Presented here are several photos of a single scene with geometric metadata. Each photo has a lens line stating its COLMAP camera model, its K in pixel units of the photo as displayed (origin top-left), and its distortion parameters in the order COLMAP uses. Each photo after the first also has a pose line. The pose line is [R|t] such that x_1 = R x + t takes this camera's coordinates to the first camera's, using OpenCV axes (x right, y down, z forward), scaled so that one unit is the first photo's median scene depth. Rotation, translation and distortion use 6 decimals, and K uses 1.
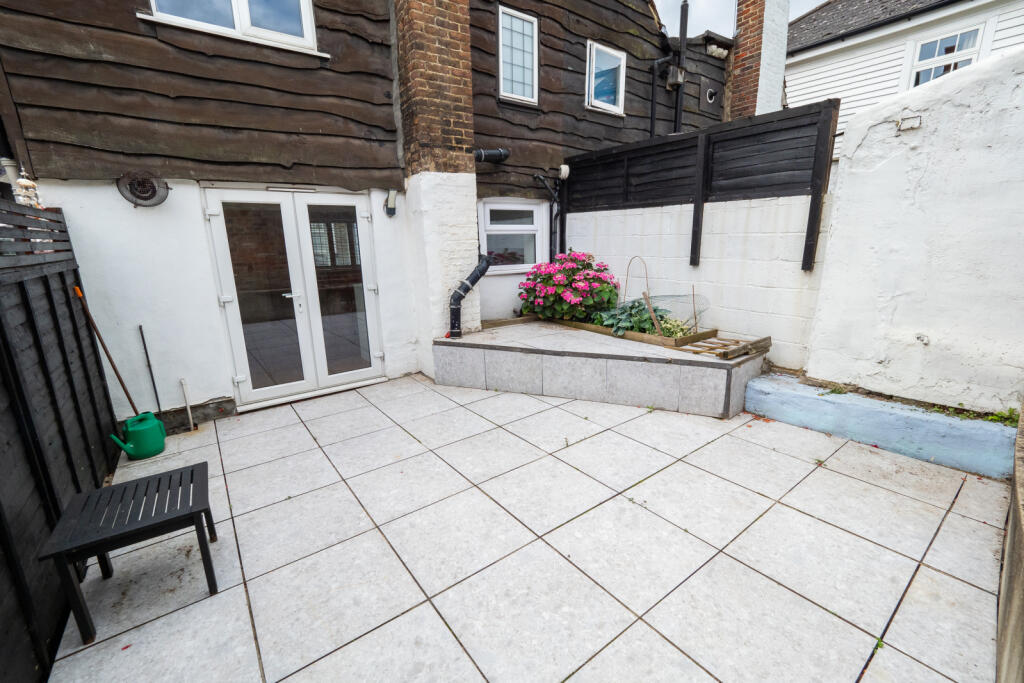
lens RADIAL K [[436.7, 0, 526.4], [0, 436.7, 349.9], [0, 0, 1]] dist [-0.009227, 0.000509]
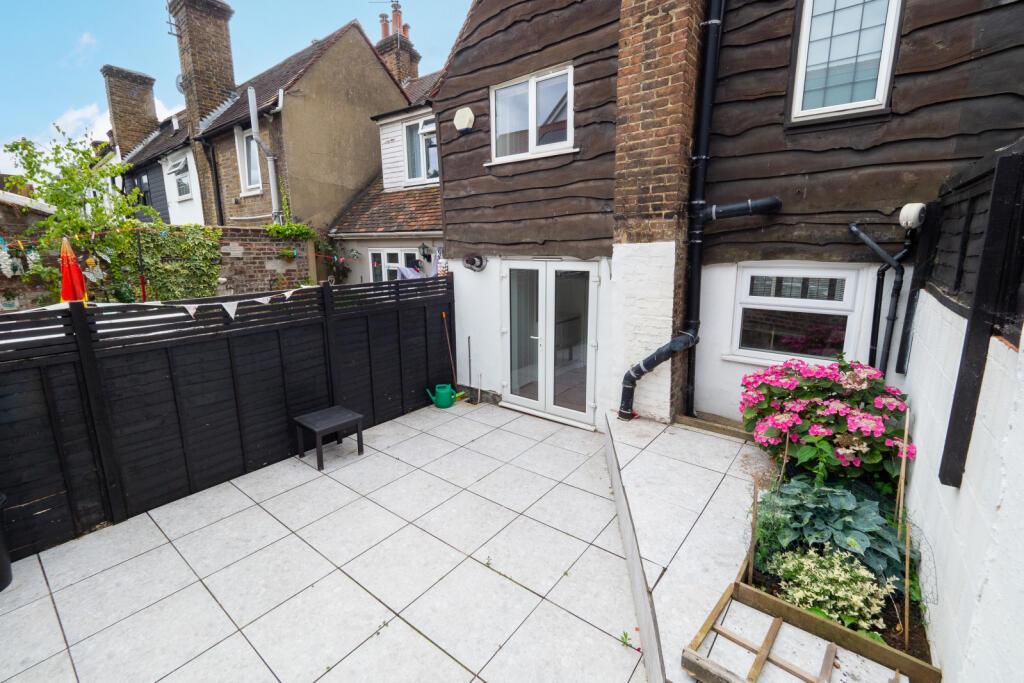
lens RADIAL K [[447.3, 0, 511.0], [0, 447.3, 332.5], [0, 0, 1]] dist [-0.003763, -0.000383]
pose [[0.232050, 0.206992, -0.950425, 0.714474], [-0.234708, 0.960140, 0.151803, -0.320418], [0.943962, 0.187847, 0.271383, 0.553080]]
